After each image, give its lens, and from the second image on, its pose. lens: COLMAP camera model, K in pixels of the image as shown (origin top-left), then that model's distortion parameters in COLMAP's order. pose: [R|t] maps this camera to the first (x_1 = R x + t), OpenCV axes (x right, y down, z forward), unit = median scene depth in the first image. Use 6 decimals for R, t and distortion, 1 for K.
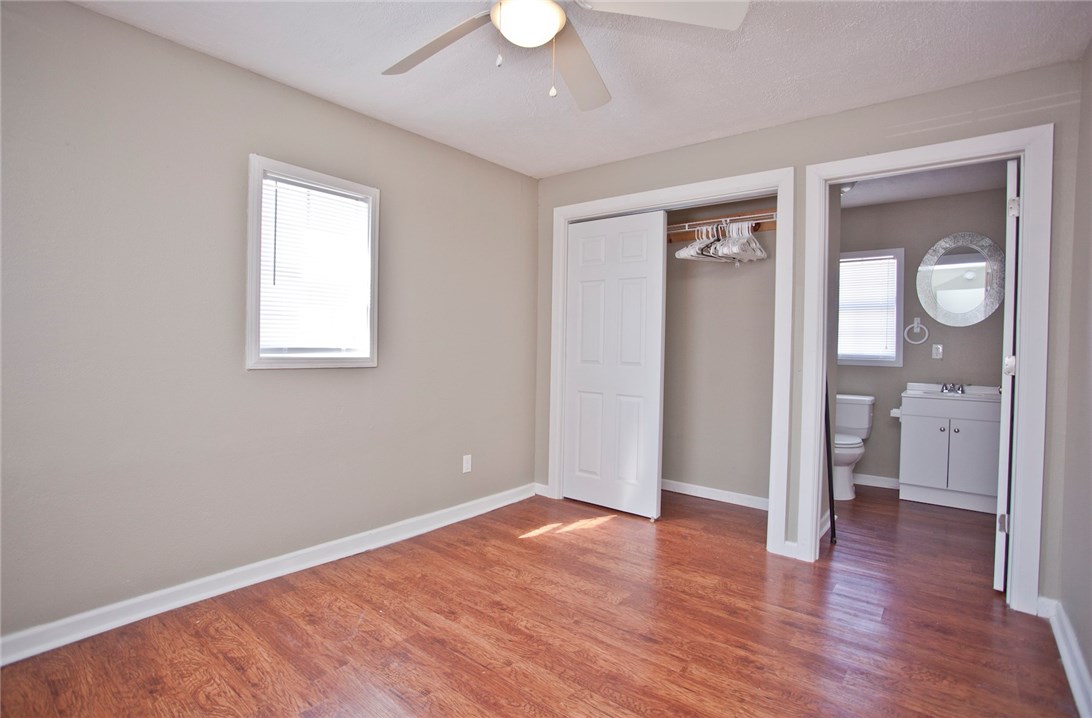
lens RADIAL K [[530.4, 0, 546.8], [0, 530.4, 353.5], [0, 0, 1]] dist [-0.075061, 0.034710]
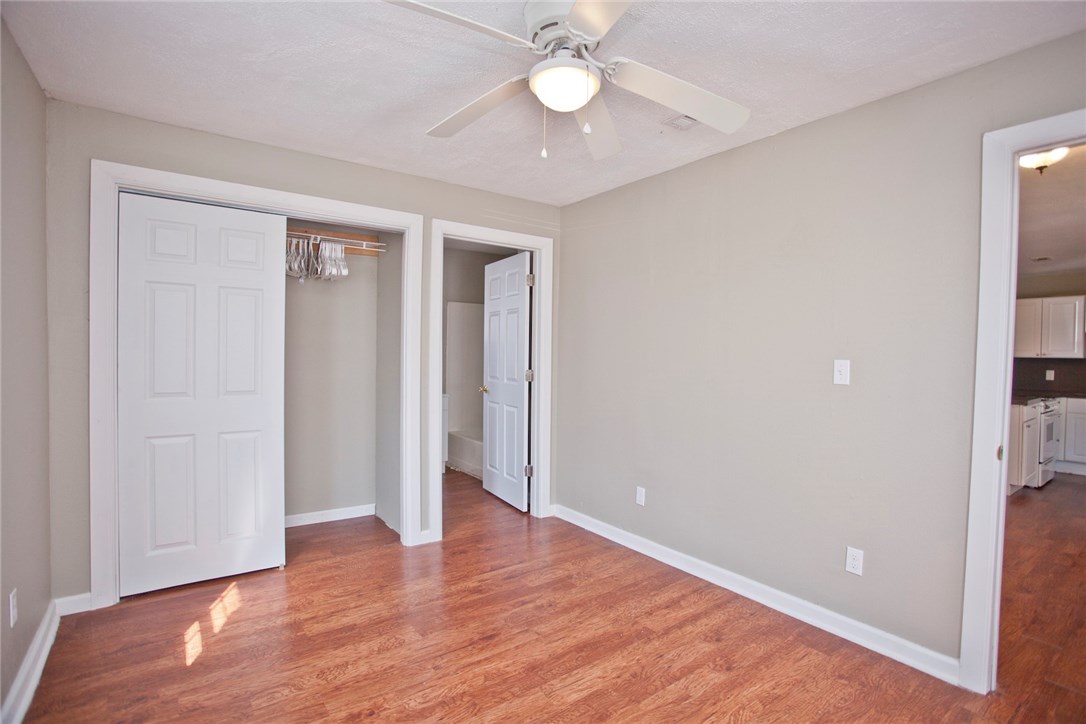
lens RADIAL K [[520.5, 0, 548.3], [0, 520.5, 362.0], [0, 0, 1]] dist [-0.073965, 0.030073]
pose [[0.245021, -0.032468, 0.968974, -0.575145], [0.003182, 0.999461, 0.032685, -0.061965], [-0.969512, -0.004925, 0.244992, 0.413574]]
